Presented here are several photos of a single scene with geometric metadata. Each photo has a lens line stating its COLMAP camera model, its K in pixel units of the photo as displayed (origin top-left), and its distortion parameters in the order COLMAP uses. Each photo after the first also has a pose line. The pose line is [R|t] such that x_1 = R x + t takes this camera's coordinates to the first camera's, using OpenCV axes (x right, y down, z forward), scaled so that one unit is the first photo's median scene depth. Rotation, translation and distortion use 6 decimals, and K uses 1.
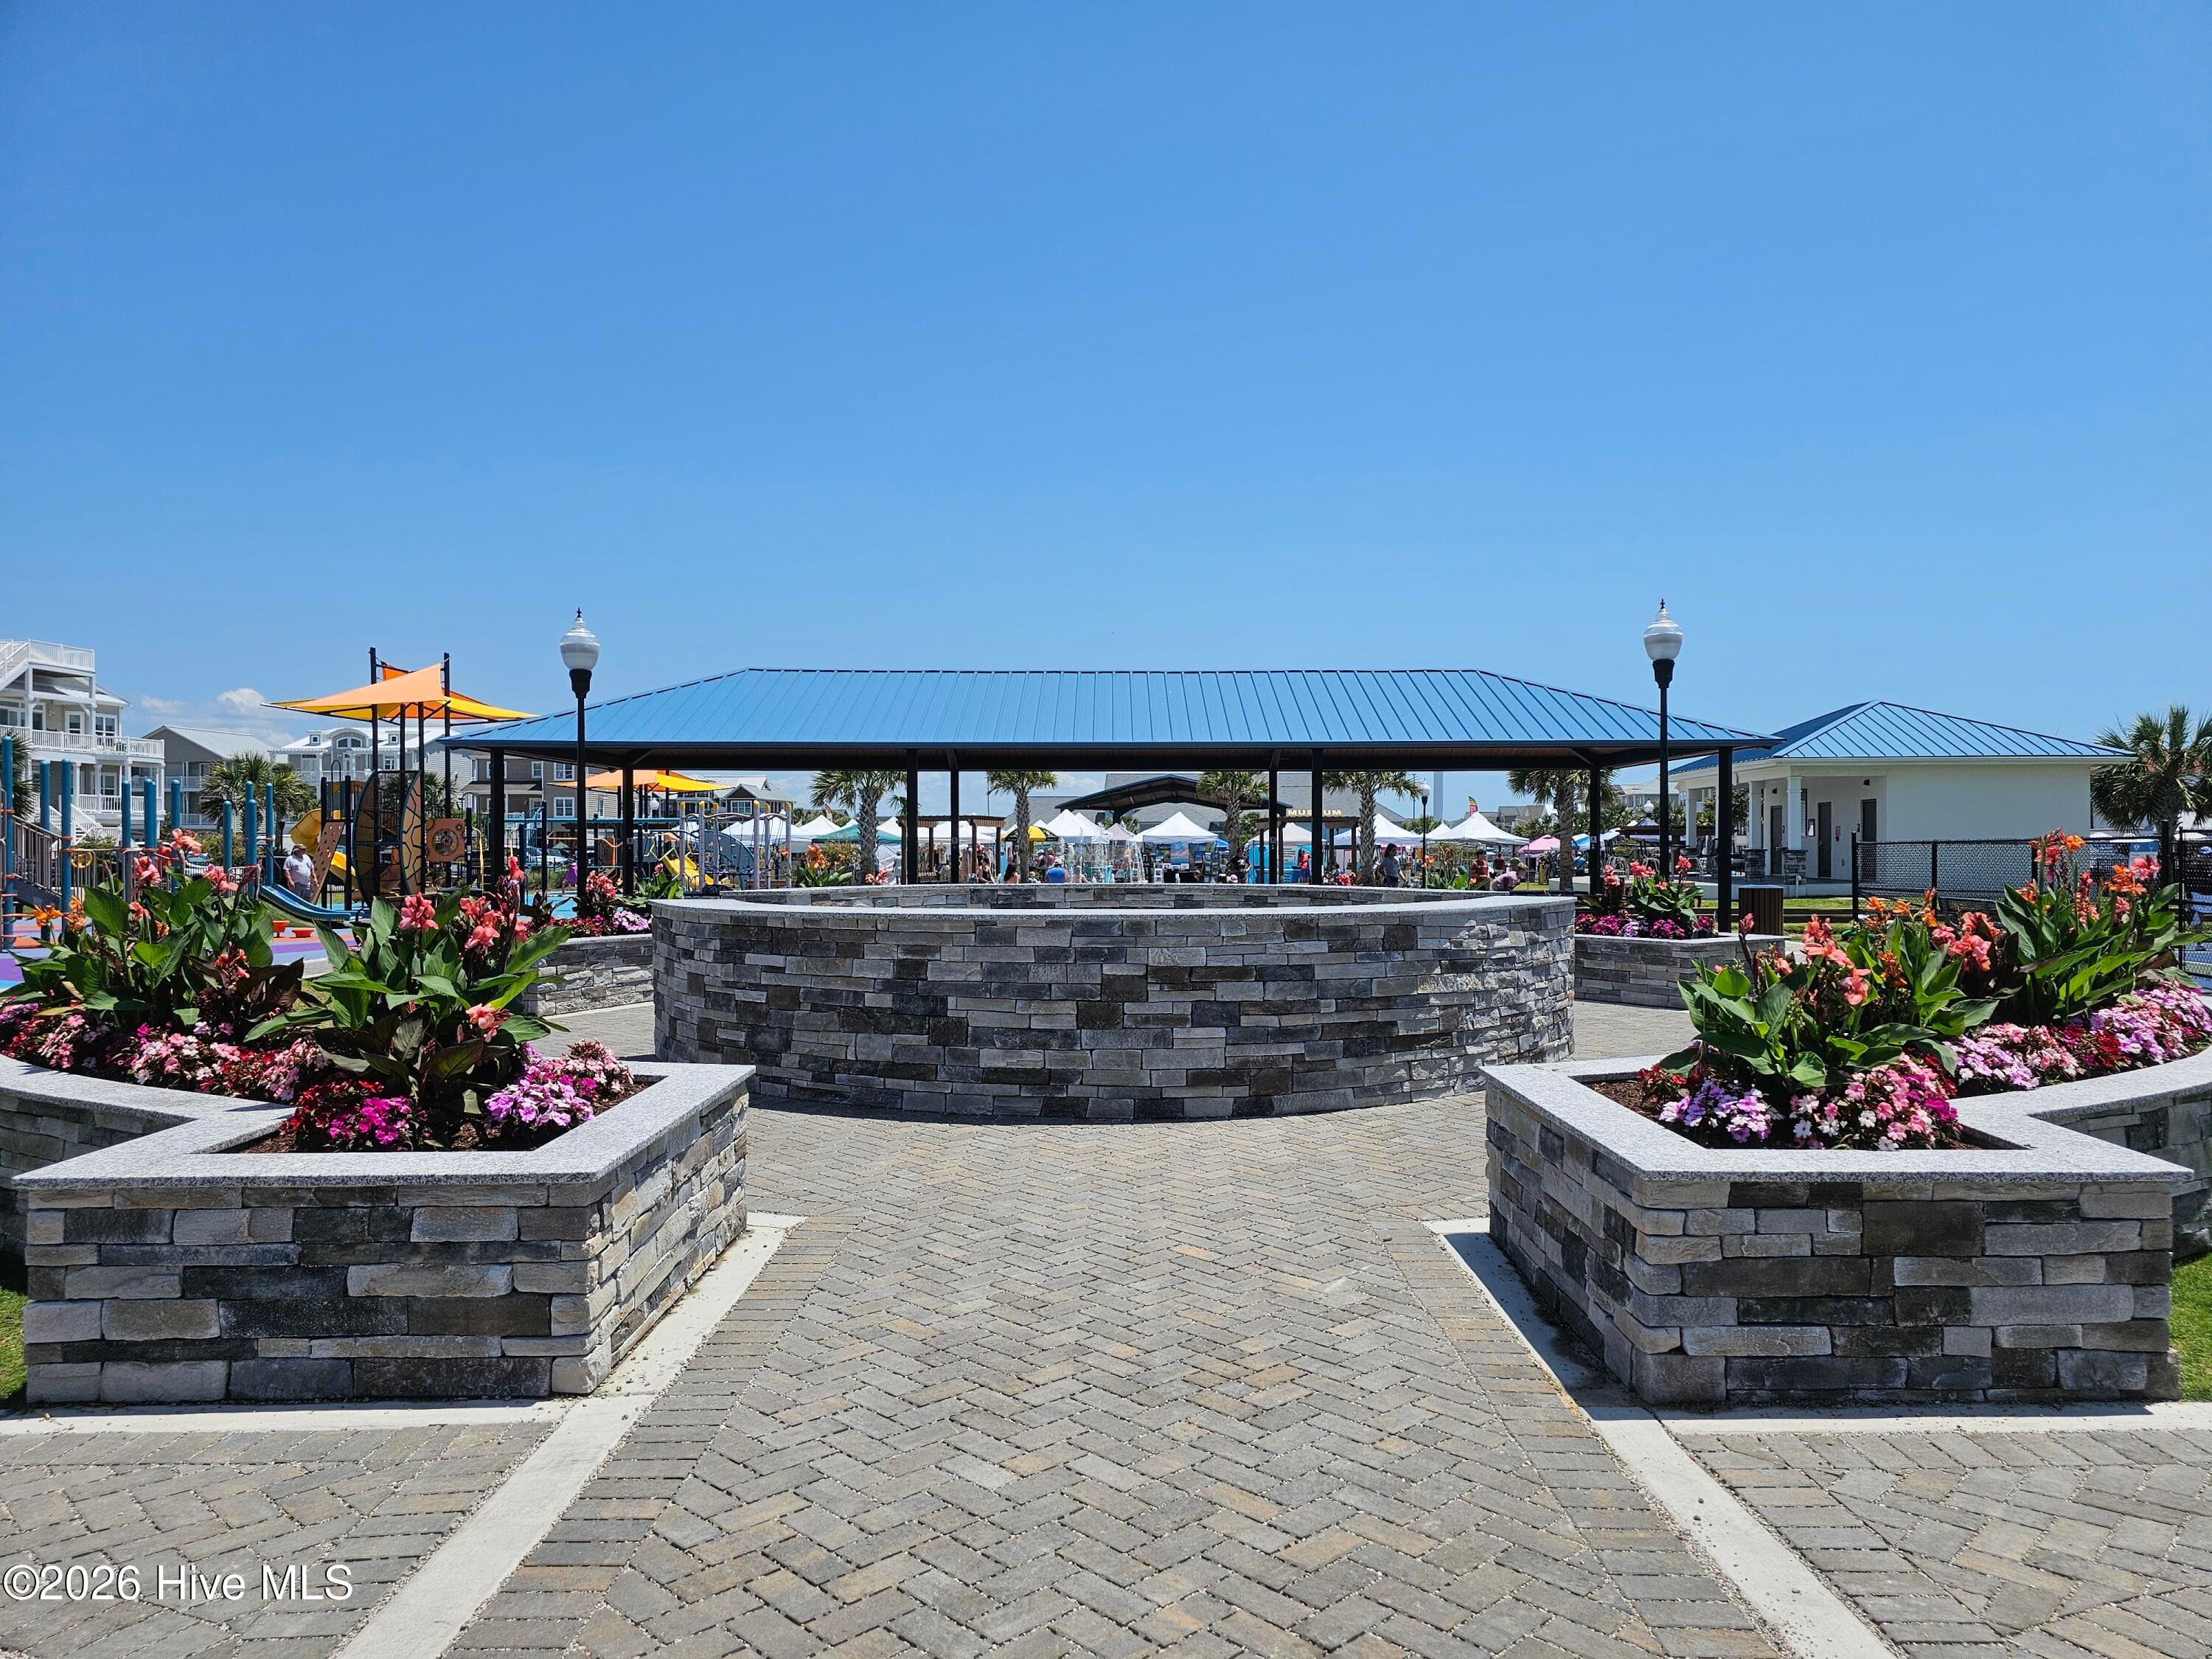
lens RADIAL K [[1465.6, 0, 1126.0], [0, 1465.6, 849.7], [0, 0, 1]] dist [0.050196, -0.041377]
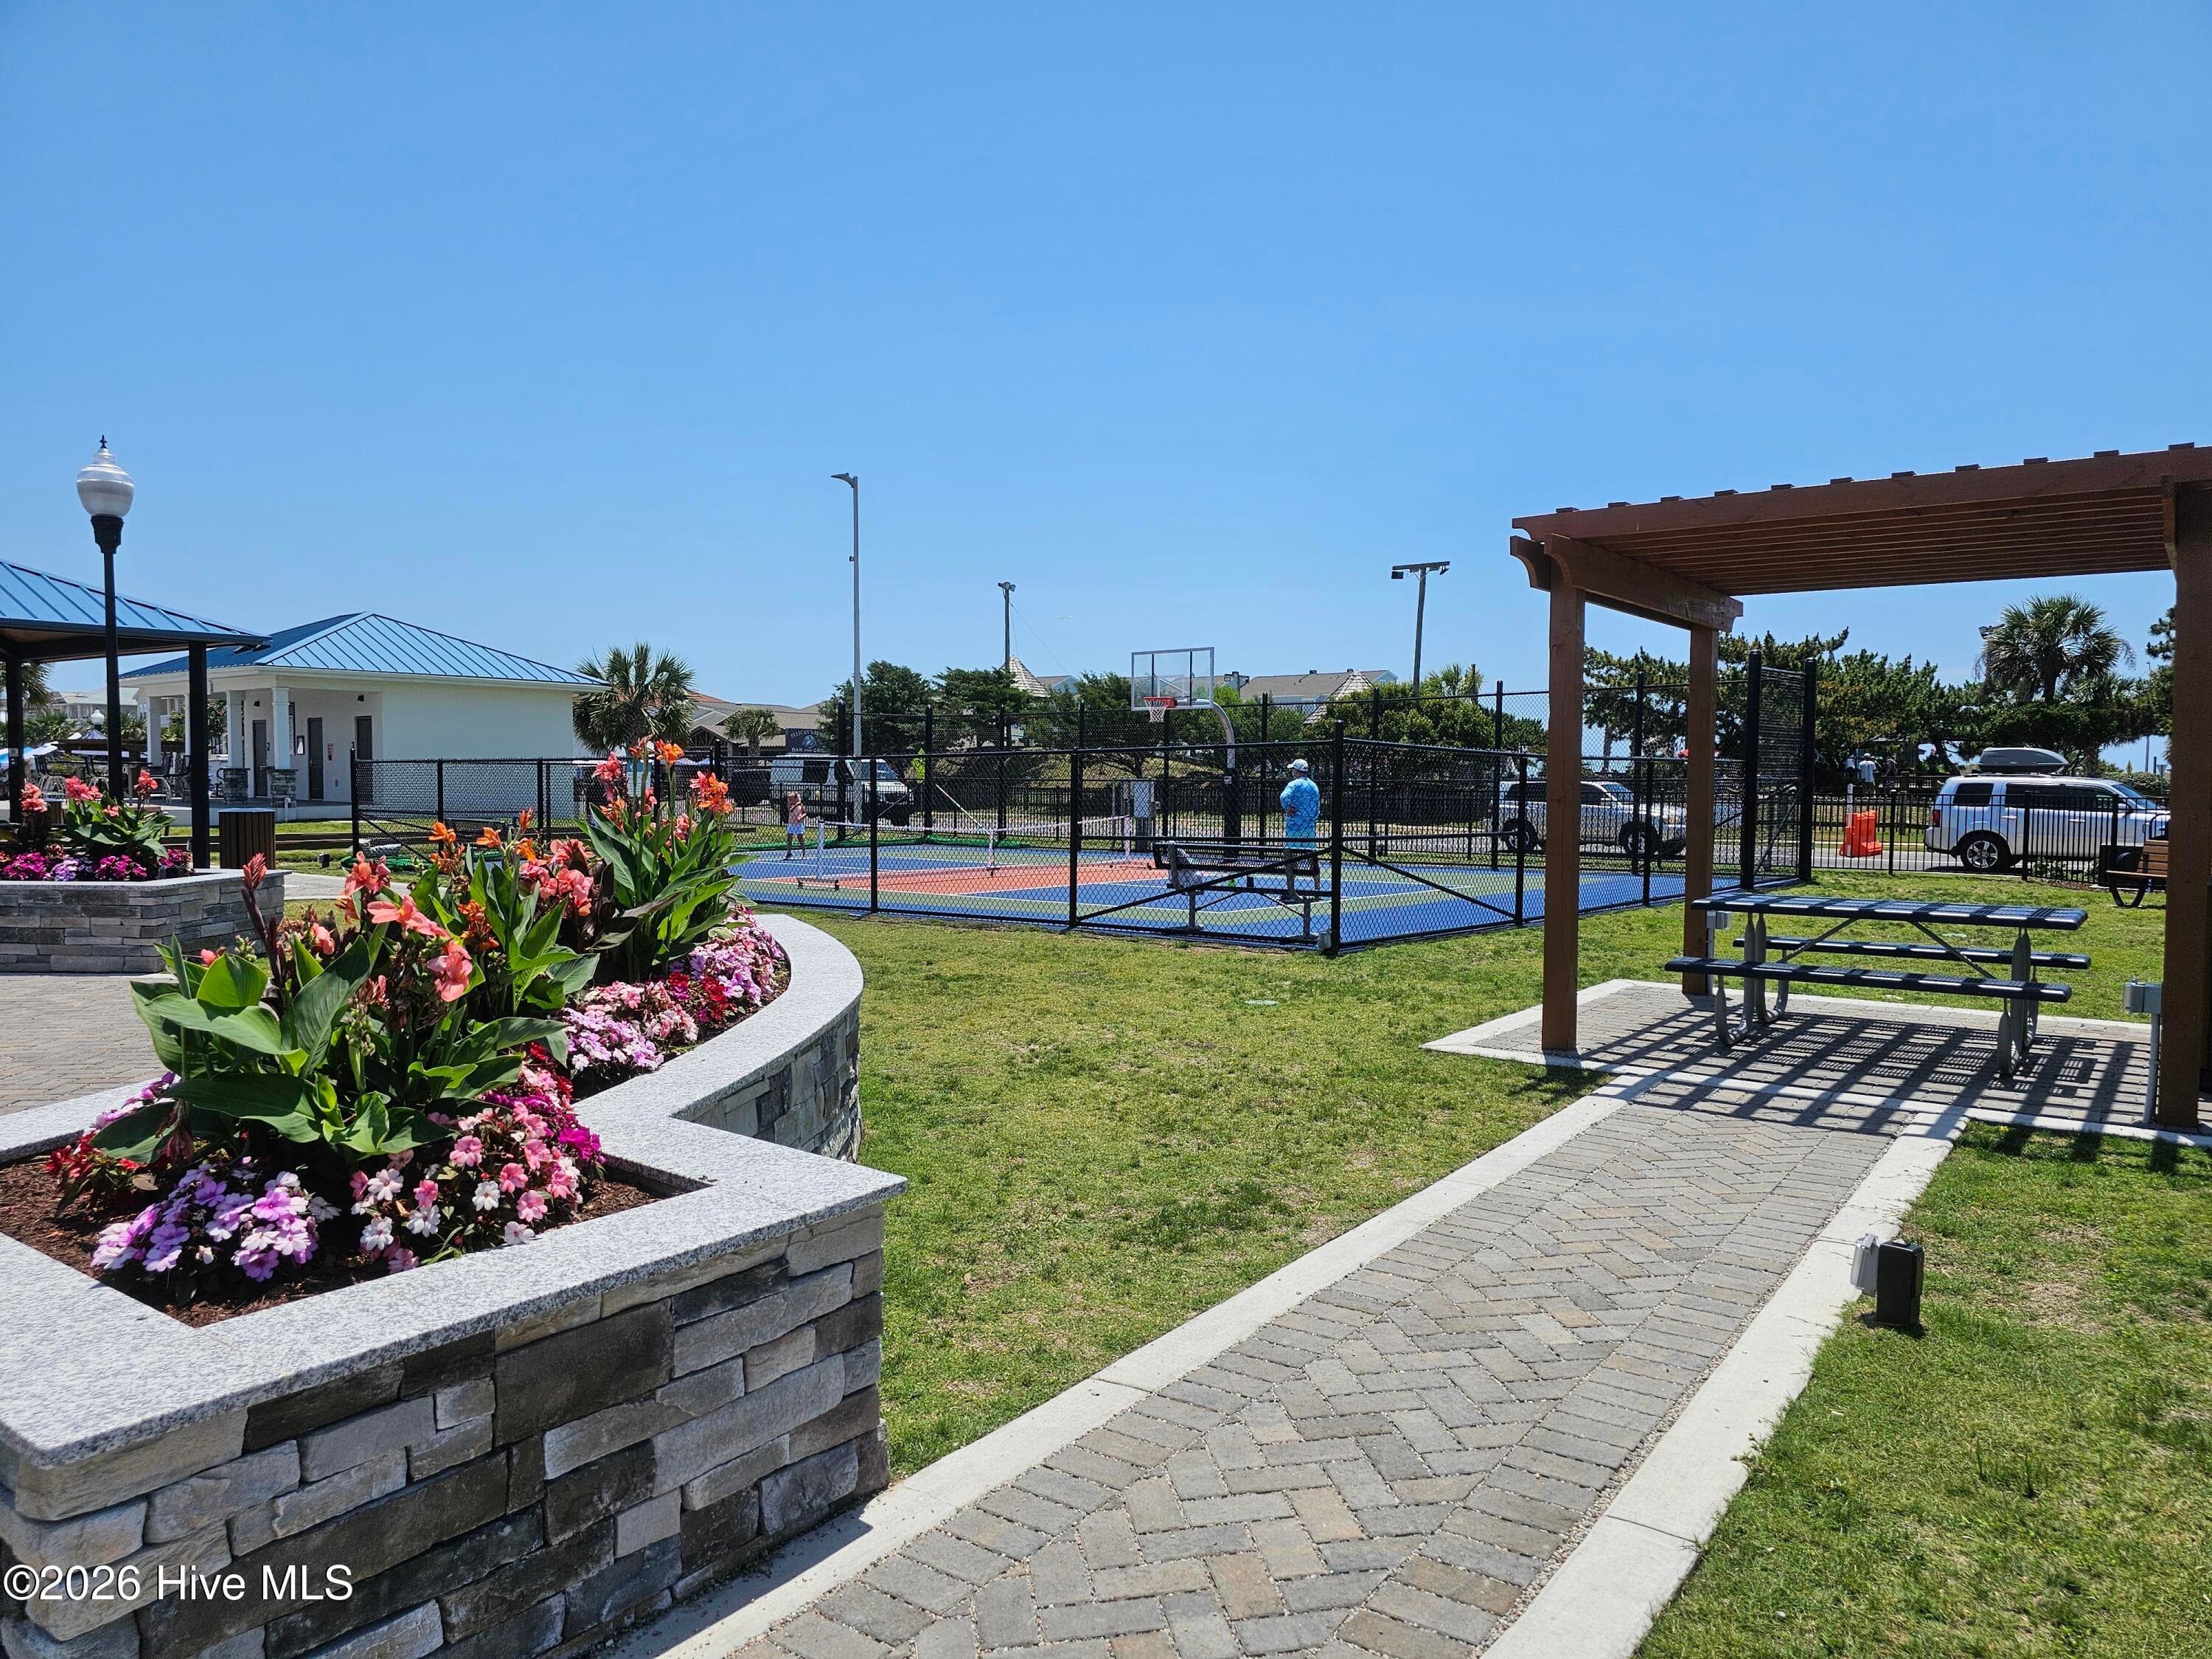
lens RADIAL K [[1465.6, 0, 1126.0], [0, 1465.6, 849.7], [0, 0, 1]] dist [0.050196, -0.041377]
pose [[0.586635, -0.036172, 0.809043, 0.141359], [-0.006566, 0.998757, 0.049415, 0.009029], [-0.809824, -0.034301, 0.585669, 0.363953]]
